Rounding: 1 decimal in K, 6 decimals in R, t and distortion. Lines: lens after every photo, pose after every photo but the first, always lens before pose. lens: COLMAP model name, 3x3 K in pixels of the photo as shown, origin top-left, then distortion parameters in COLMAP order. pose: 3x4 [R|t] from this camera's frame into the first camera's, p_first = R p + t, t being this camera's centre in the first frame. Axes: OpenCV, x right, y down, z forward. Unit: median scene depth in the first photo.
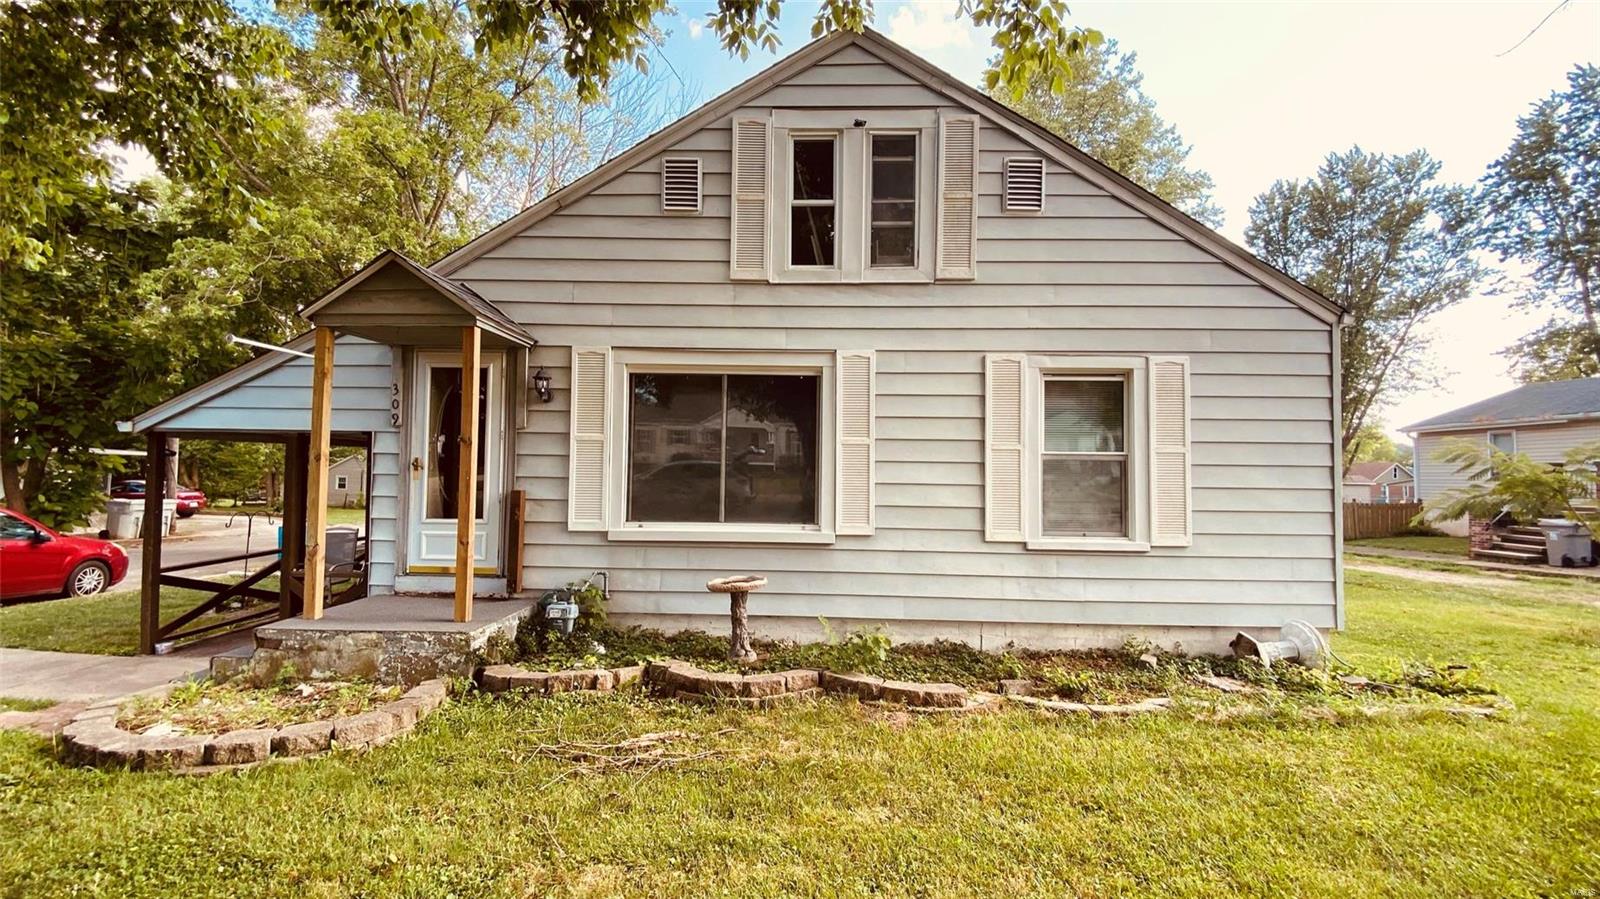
lens RADIAL K [[657.3, 0, 792.4], [0, 657.3, 450.3], [0, 0, 1]] dist [0.008477, -0.015656]
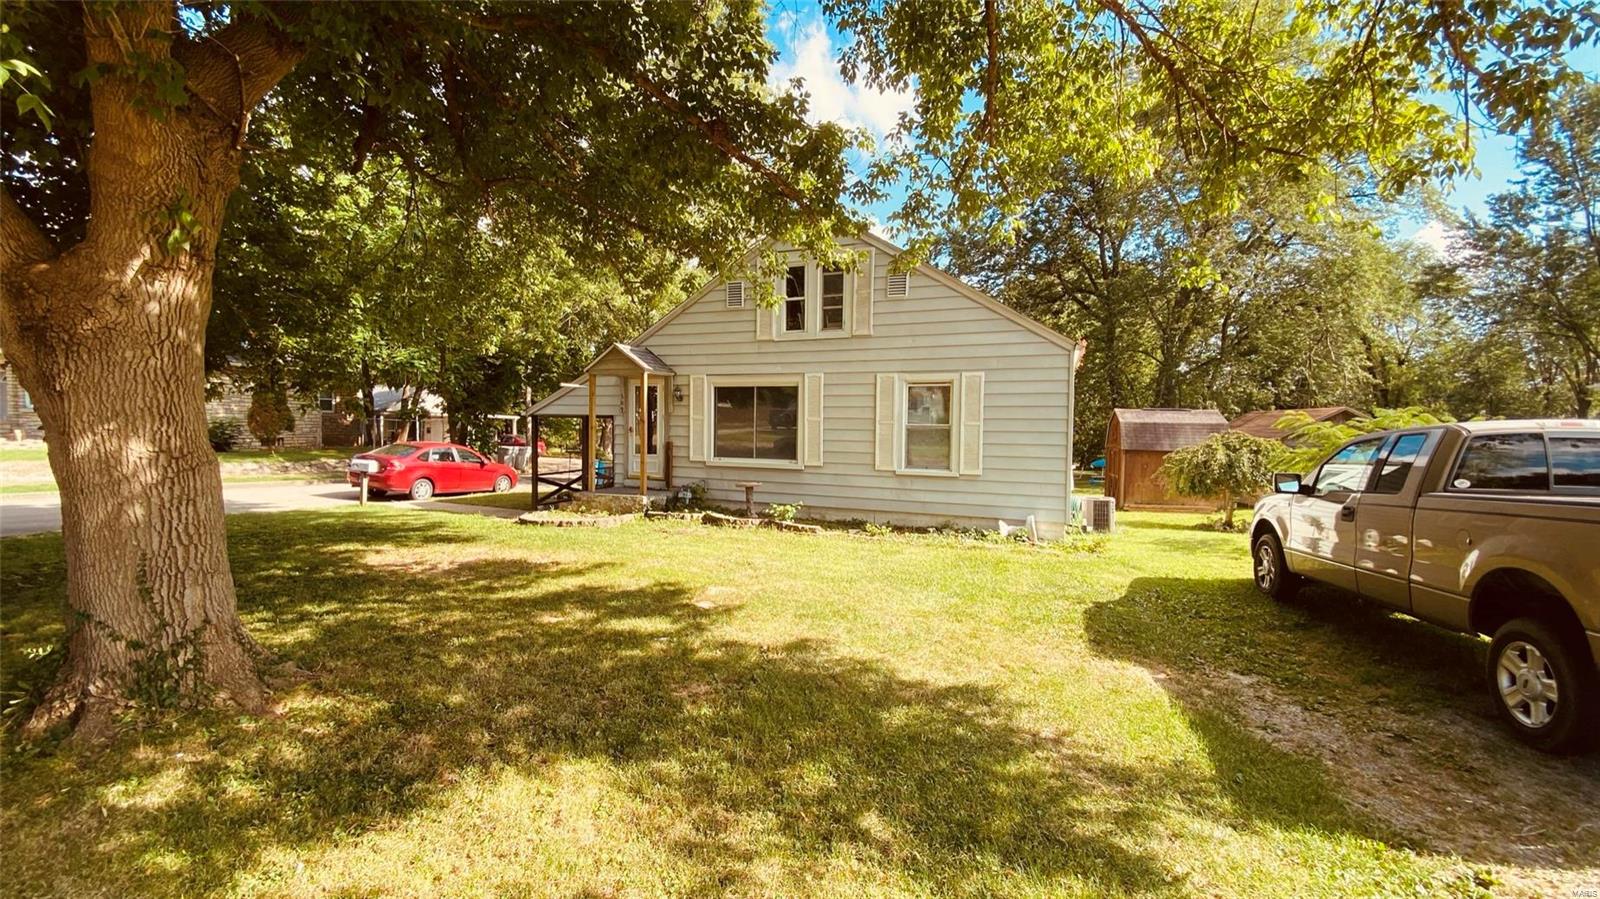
lens RADIAL K [[651.0, 0, 791.4], [0, 651.0, 448.0], [0, 0, 1]] dist [0.071029, -0.000011]
pose [[0.933983, 0.012497, -0.357098, 0.748673], [0.010505, 0.997996, 0.062402, -0.050304], [0.357162, -0.062034, 0.931980, -0.896622]]
